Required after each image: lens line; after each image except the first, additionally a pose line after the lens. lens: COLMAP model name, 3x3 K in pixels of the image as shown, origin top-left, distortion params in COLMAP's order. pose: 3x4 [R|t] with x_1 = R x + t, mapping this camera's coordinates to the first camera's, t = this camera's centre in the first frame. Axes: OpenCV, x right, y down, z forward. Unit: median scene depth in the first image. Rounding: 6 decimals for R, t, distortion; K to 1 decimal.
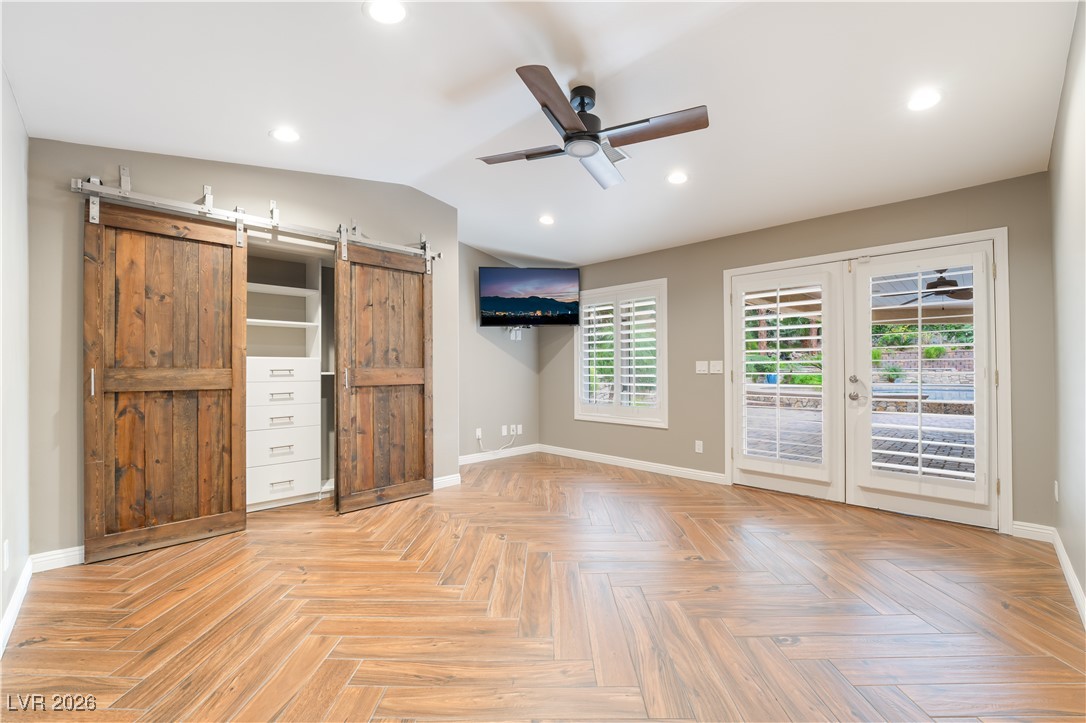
lens RADIAL K [[443.0, 0, 543.0], [0, 443.0, 361.5], [0, 0, 1]] dist [-0.000268, -0.000031]
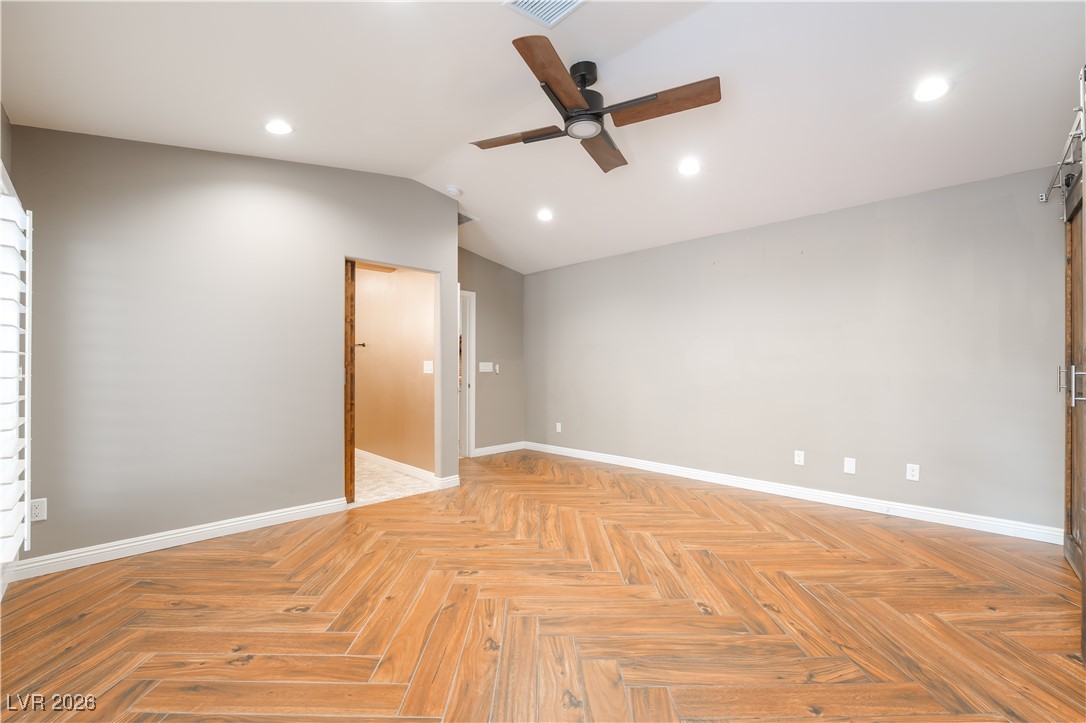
lens RADIAL K [[450.6, 0, 543.0], [0, 450.6, 361.5], [0, 0, 1]] dist [0.000258, 0.000211]
pose [[-0.999925, 0.000859, -0.012194, 0.194207], [0.001189, 0.999633, -0.027061, 0.030642], [0.012166, -0.027074, -0.999559, 1.957319]]
